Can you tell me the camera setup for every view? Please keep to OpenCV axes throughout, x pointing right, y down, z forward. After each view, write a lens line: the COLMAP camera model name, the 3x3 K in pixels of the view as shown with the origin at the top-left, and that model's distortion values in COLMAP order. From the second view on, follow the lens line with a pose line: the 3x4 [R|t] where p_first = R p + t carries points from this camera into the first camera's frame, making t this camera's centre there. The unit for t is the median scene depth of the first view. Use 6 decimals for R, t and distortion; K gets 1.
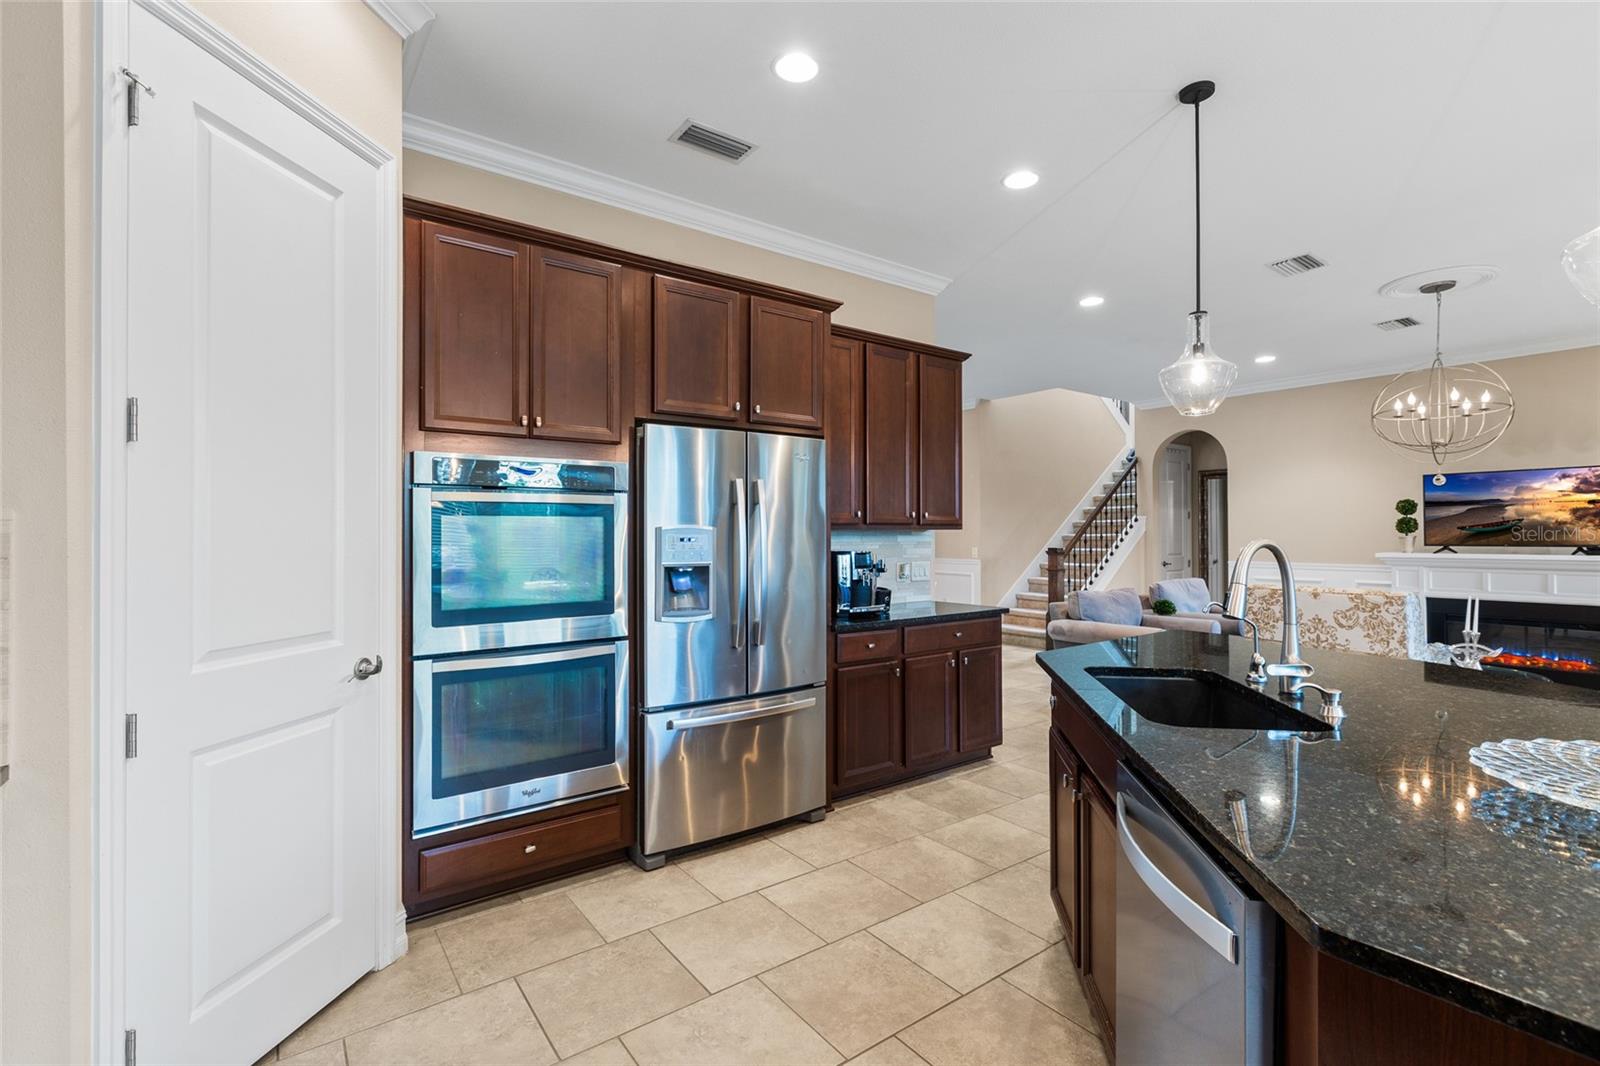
lens RADIAL K [[724.5, 0, 800.7], [0, 724.5, 527.3], [0, 0, 1]] dist [0.003244, 0.001124]
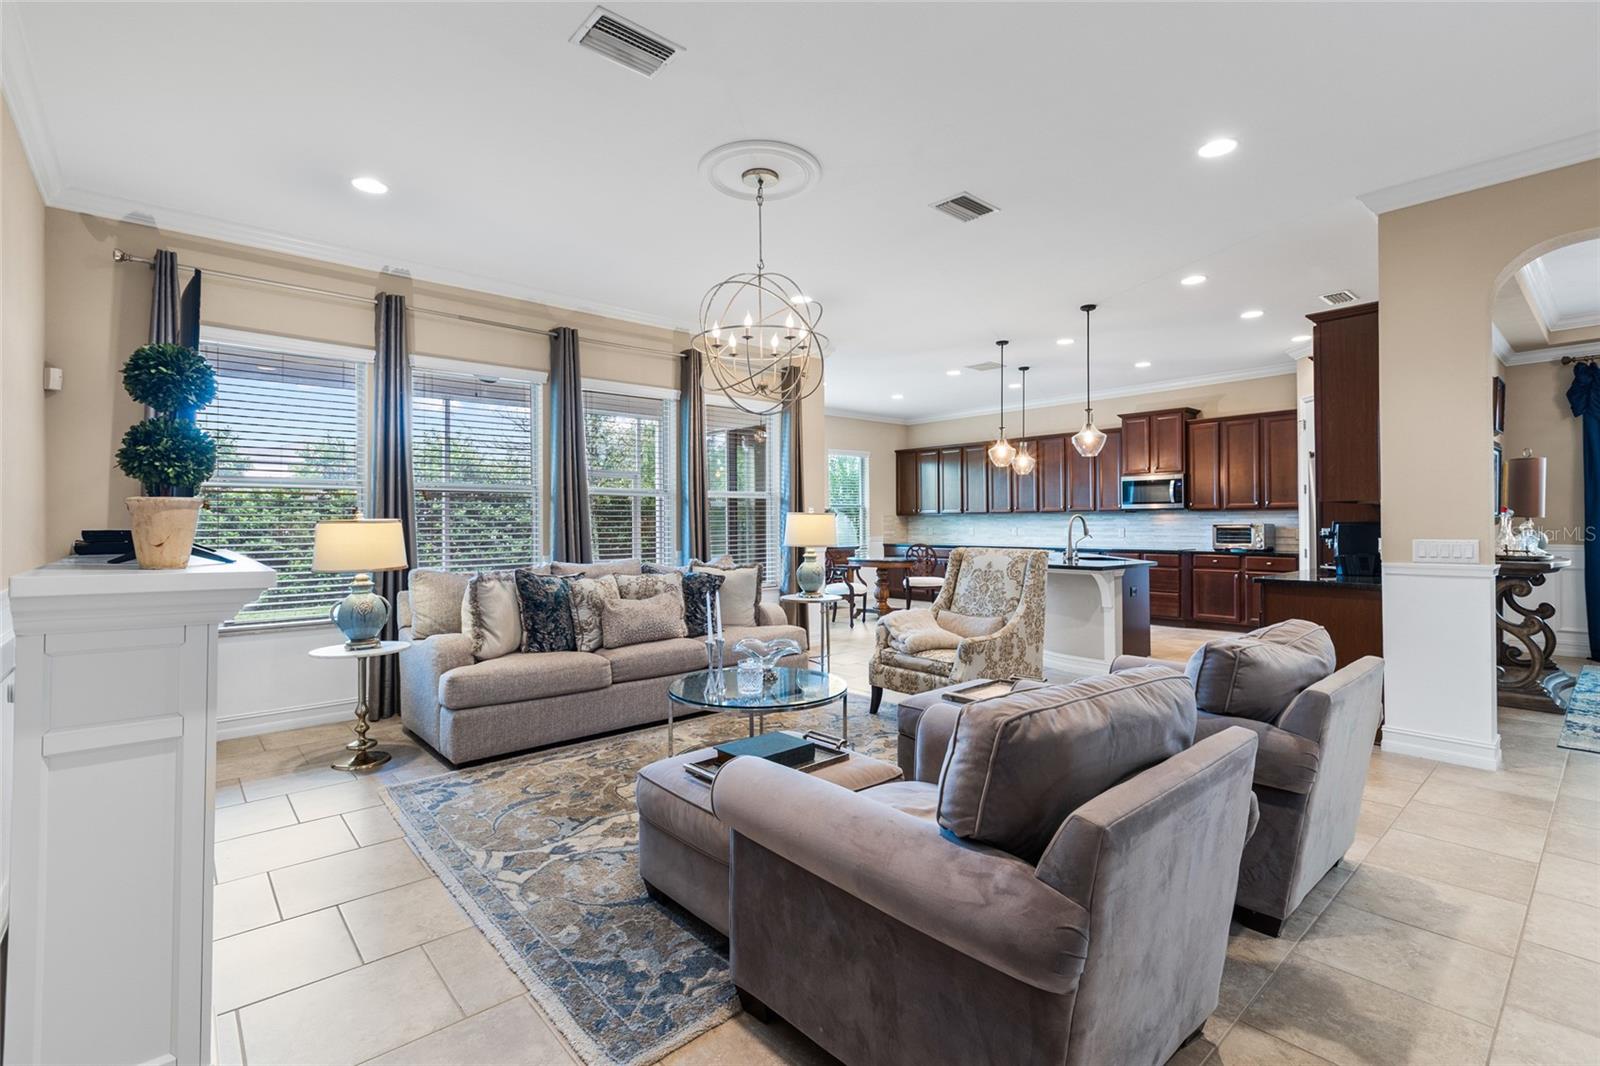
lens RADIAL K [[725.0, 0, 801.8], [0, 725.0, 518.7], [0, 0, 1]] dist [0.001962, 0.000123]
pose [[-0.996467, 0.006190, -0.083757, 1.263453], [0.007506, 0.999853, -0.015401, 0.044747], [0.083650, -0.015975, -0.996367, 2.453574]]
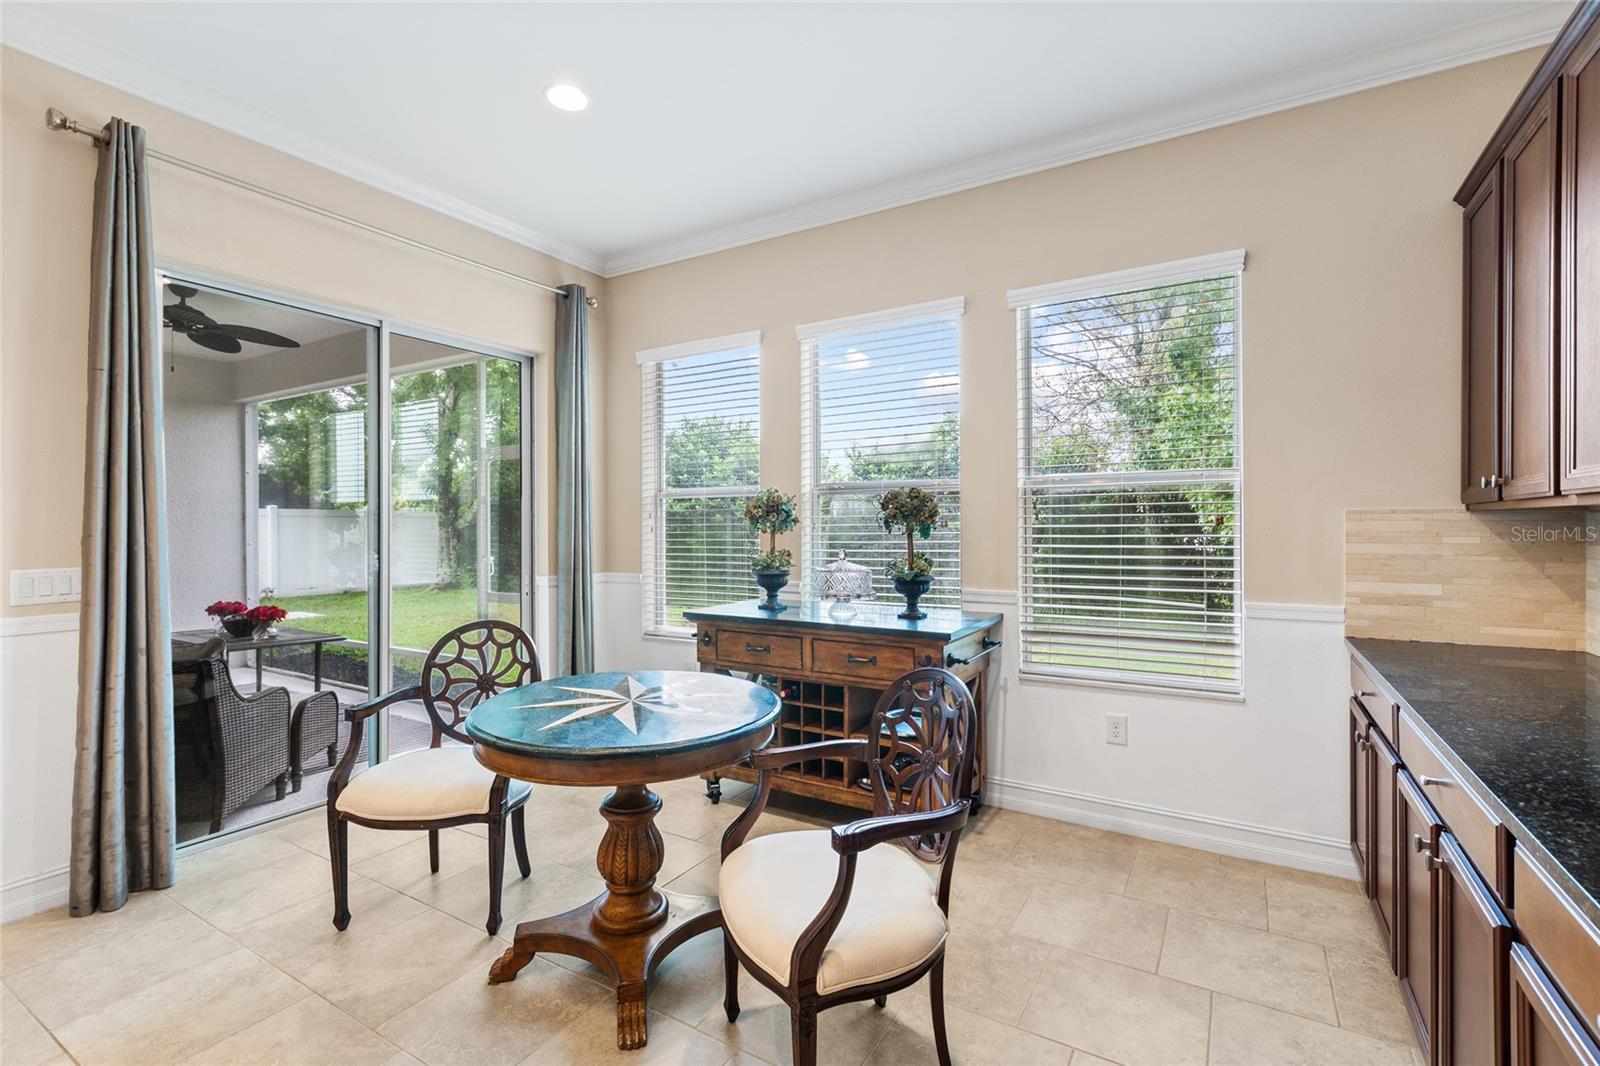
lens RADIAL K [[728.5, 0, 796.2], [0, 728.5, 530.0], [0, 0, 1]] dist [-0.001860, -0.000484]
pose [[-0.374500, -0.004776, 0.927215, 0.087516], [-0.006266, 0.999977, 0.002620, 0.001178], [-0.927206, -0.004829, -0.374521, -0.137770]]
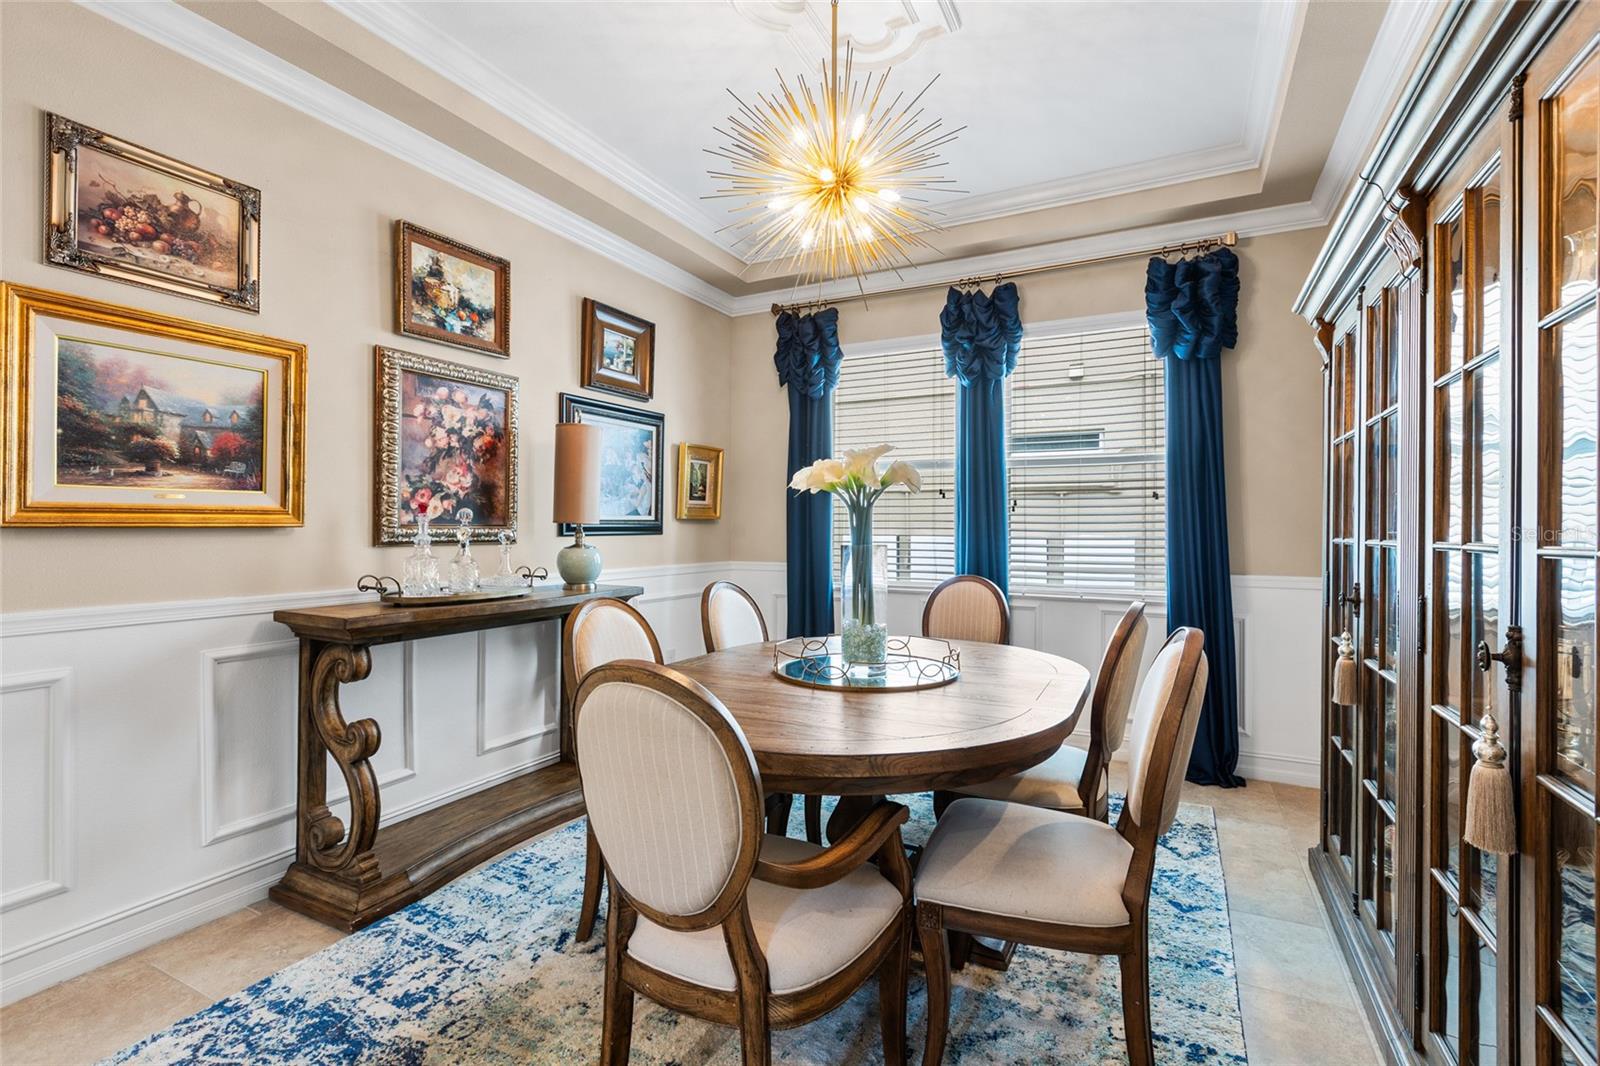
lens RADIAL K [[721.3, 0, 805.9], [0, 721.3, 524.9], [0, 0, 1]] dist [0.003165, 0.000862]
pose [[-0.894335, -0.002092, -0.447394, -0.322233], [0.003540, 0.999925, -0.011752, 0.043522], [0.447384, -0.012094, -0.894260, 1.983440]]
